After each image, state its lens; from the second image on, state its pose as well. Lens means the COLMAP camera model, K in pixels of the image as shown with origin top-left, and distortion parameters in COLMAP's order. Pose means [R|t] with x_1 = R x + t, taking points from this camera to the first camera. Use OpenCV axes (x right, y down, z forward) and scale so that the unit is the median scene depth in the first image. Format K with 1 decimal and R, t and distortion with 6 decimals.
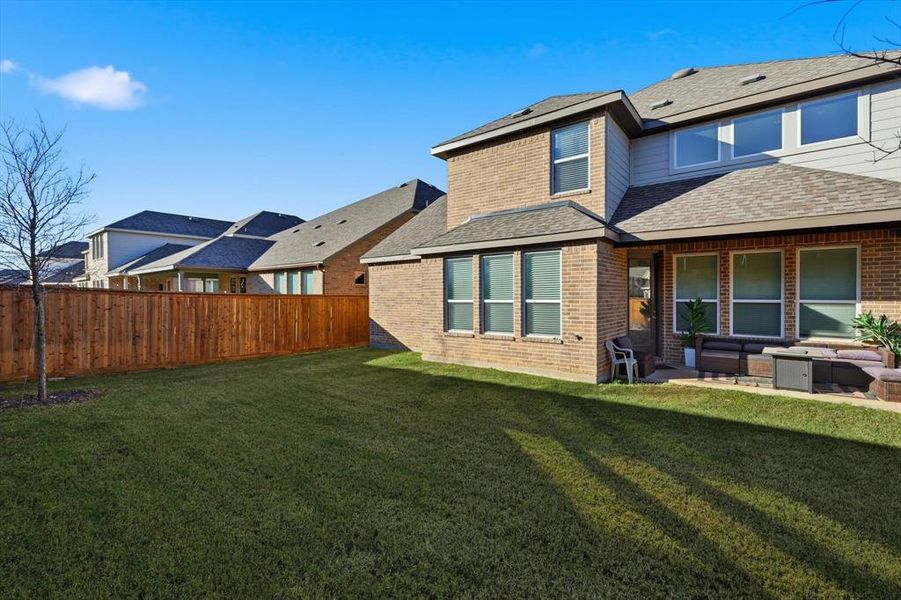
lens RADIAL K [[400.5, 0, 451.1], [0, 400.5, 296.9], [0, 0, 1]] dist [0.013162, -0.001494]
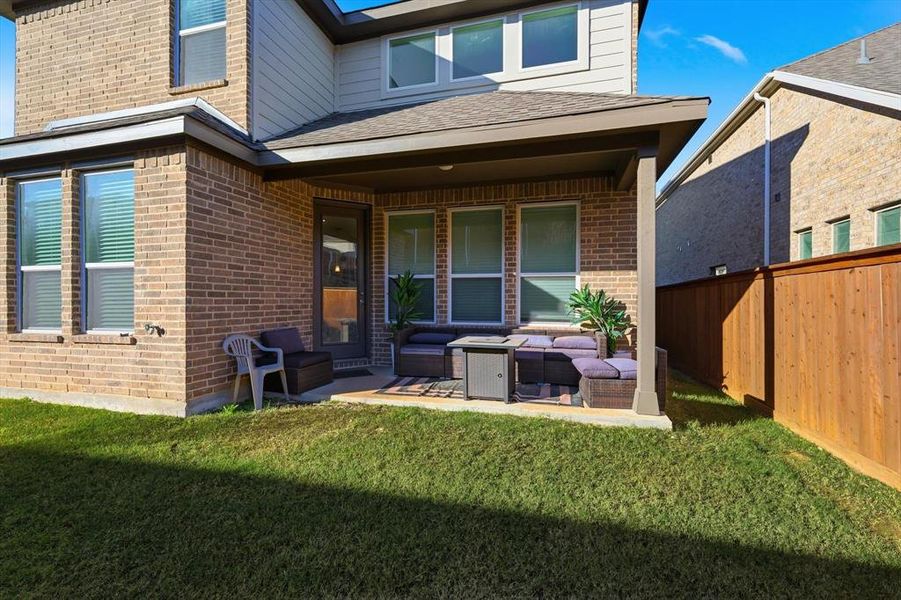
lens RADIAL K [[400.5, 0, 449.8], [0, 400.5, 300.9], [0, 0, 1]] dist [0.013162, -0.001494]
pose [[0.929014, 0.000934, 0.370042, 0.484231], [-0.000067, 0.999997, -0.002355, 0.064046], [-0.370044, 0.002163, 0.929012, 0.371248]]
